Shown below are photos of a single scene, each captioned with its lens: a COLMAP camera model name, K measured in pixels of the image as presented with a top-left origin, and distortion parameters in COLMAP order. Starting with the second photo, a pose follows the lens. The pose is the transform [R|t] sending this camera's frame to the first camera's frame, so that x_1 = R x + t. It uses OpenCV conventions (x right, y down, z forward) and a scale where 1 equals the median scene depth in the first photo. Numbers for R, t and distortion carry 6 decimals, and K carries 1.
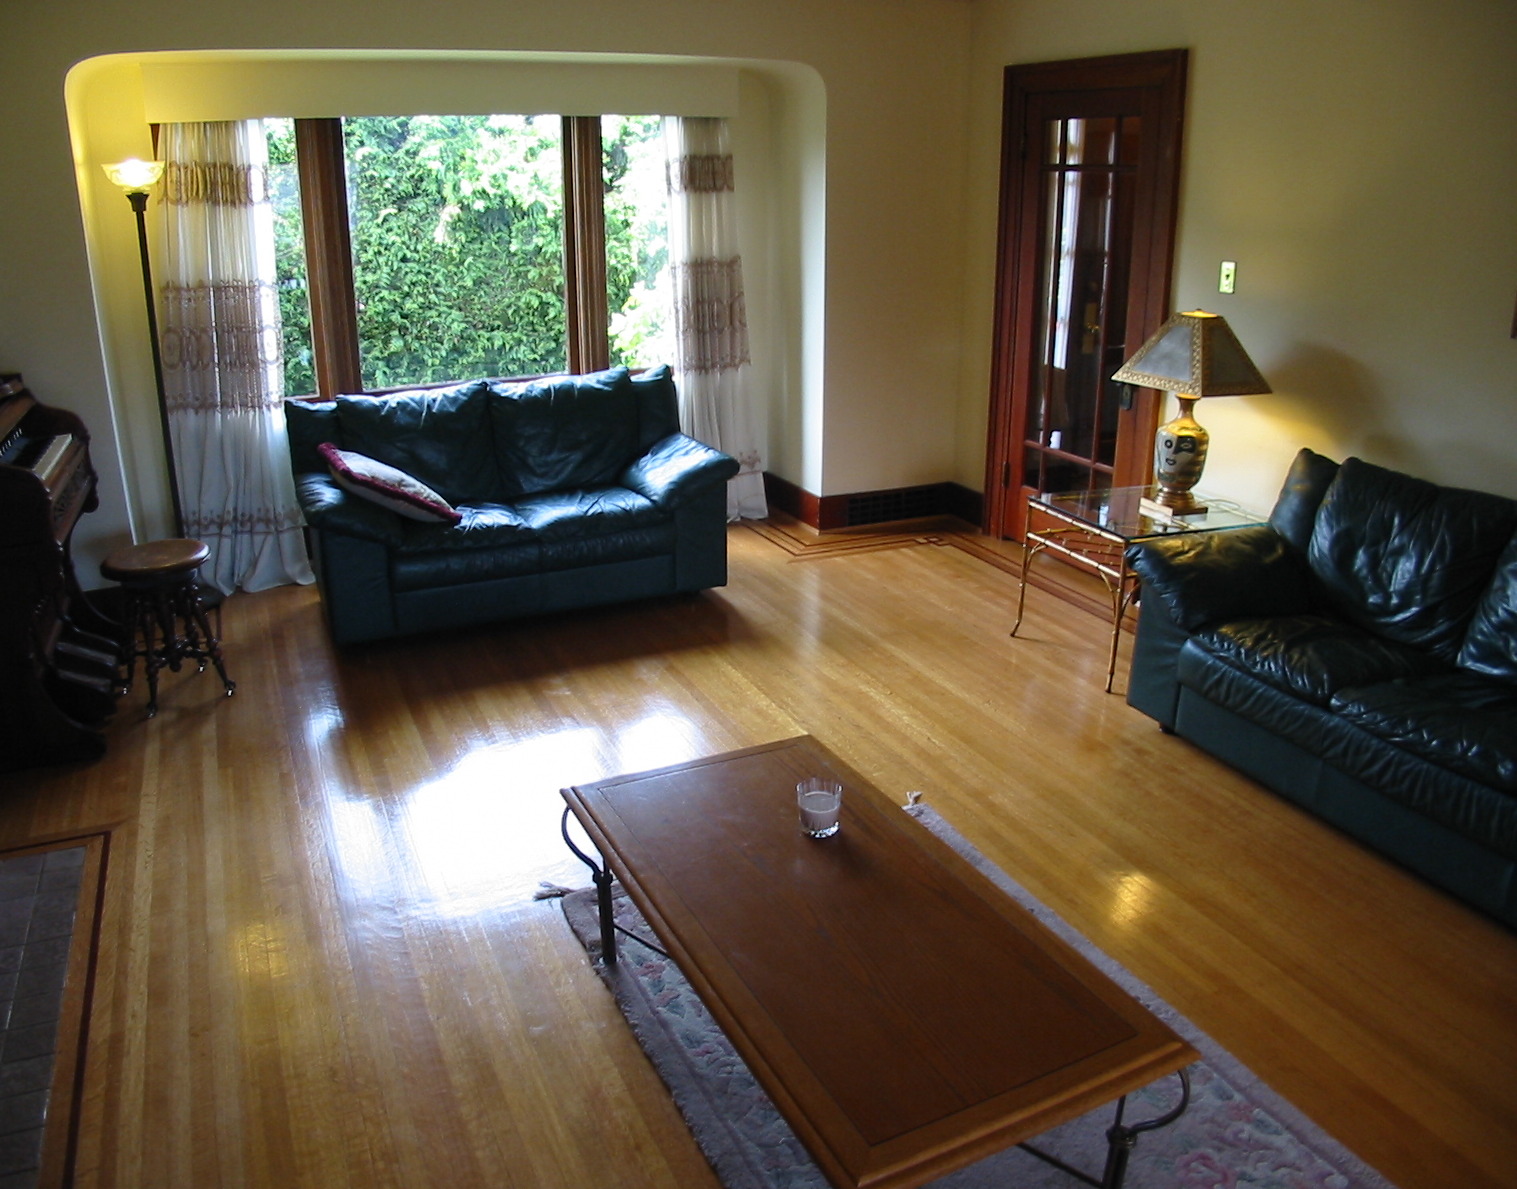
lens RADIAL K [[1119.7, 0, 758.5], [0, 1119.7, 594.5], [0, 0, 1]] dist [-0.145511, 0.002599]
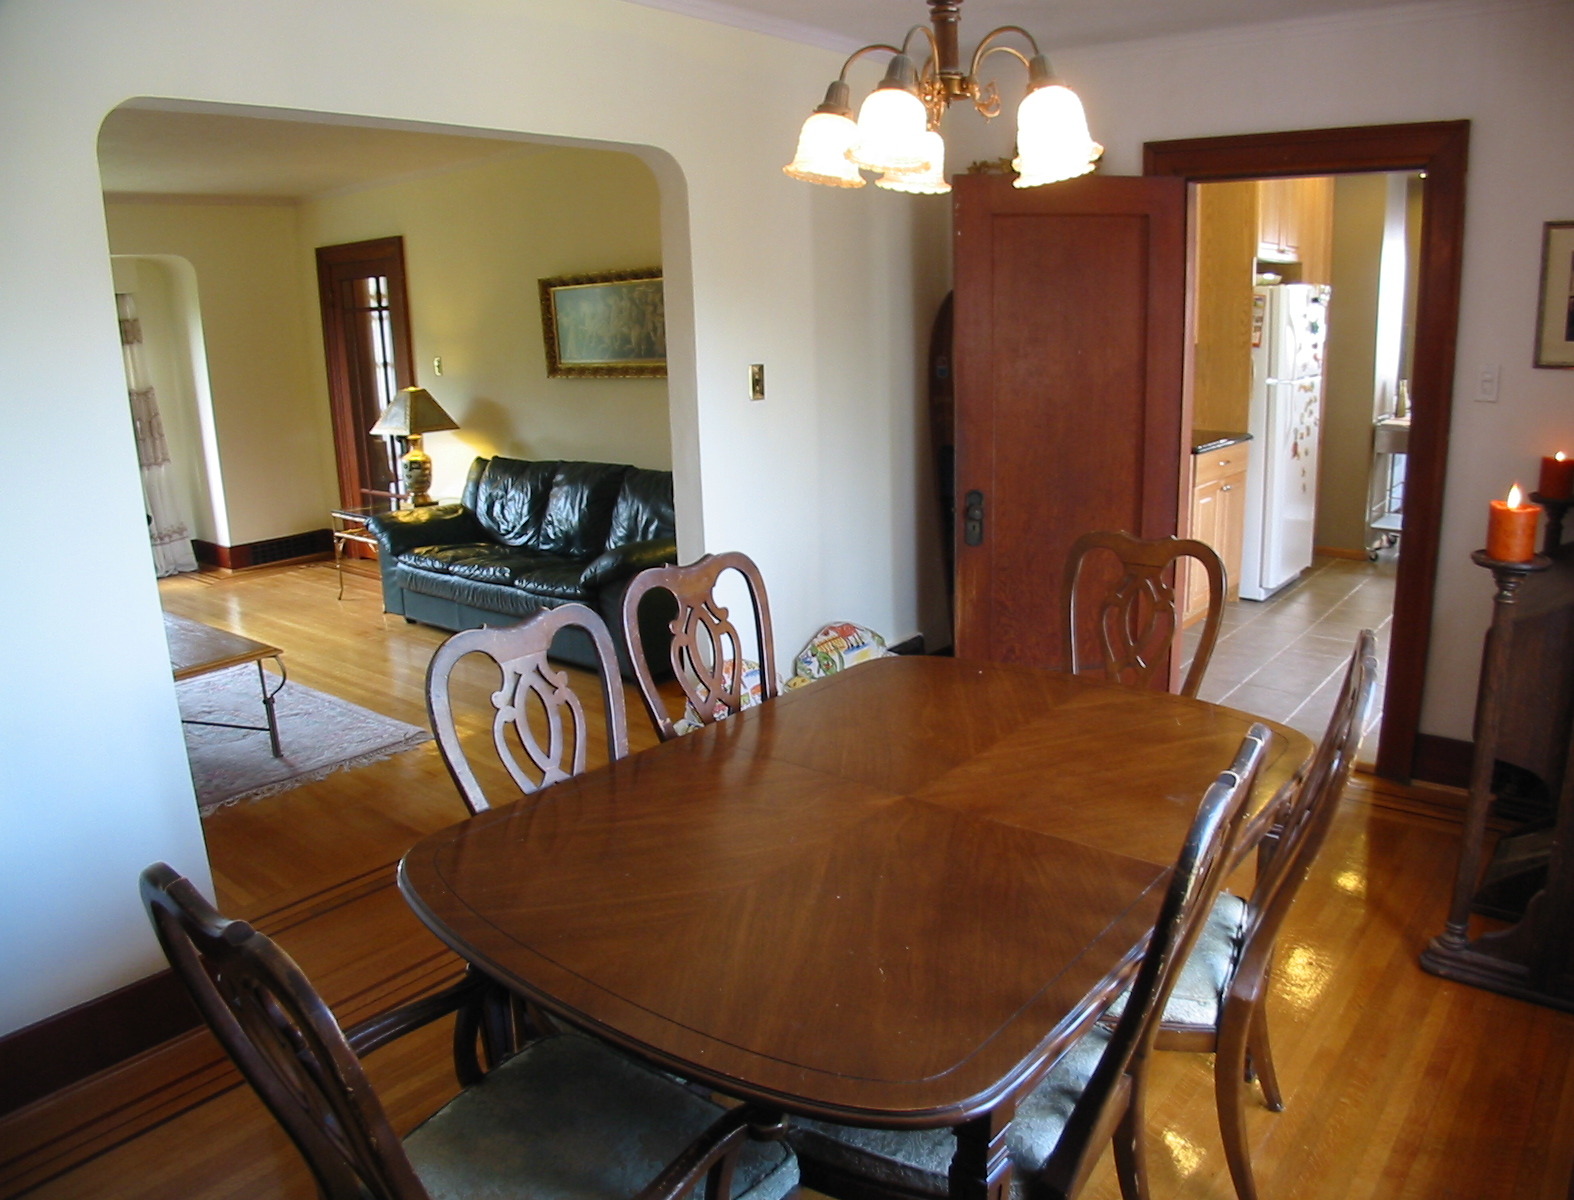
lens RADIAL K [[1130.0, 0, 787.0], [0, 1130.0, 600.0], [0, 0, 1]] dist [-0.129762, 0.004051]
pose [[0.908354, -0.130791, 0.397224, 0.181754], [0.173646, 0.982044, -0.073734, 0.268622], [-0.380447, 0.135953, 0.914755, -0.702298]]
